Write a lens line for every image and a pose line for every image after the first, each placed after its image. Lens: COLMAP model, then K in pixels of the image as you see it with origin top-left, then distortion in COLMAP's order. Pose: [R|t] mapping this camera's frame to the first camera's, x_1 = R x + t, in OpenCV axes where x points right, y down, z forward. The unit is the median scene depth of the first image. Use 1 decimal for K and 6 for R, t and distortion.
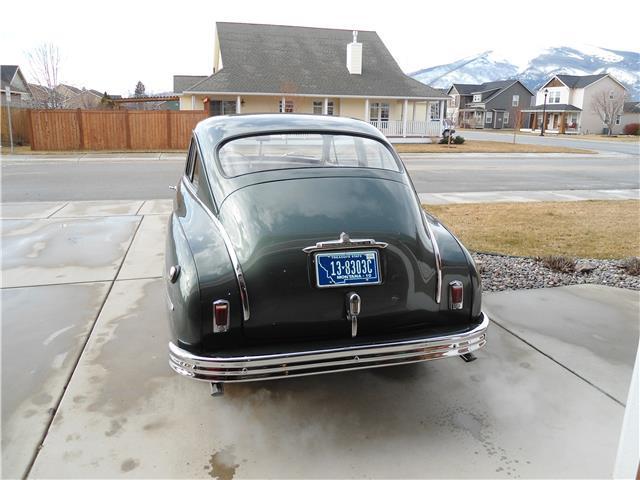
lens RADIAL K [[476.0, 0, 304.6], [0, 476.0, 220.3], [0, 0, 1]] dist [-0.029648, -0.008480]
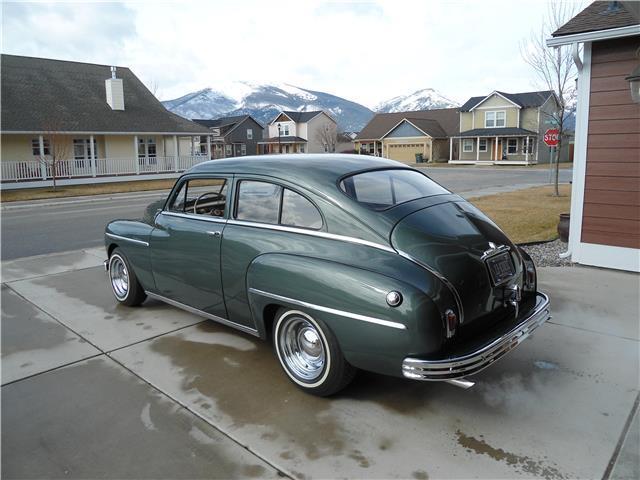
lens RADIAL K [[476.0, 0, 304.6], [0, 476.0, 220.3], [0, 0, 1]] dist [-0.029648, -0.008480]
pose [[0.848354, -0.104632, 0.518987, -0.118003], [0.140351, 0.989650, -0.029902, -0.007702], [-0.510487, 0.098208, 0.854259, 0.015107]]
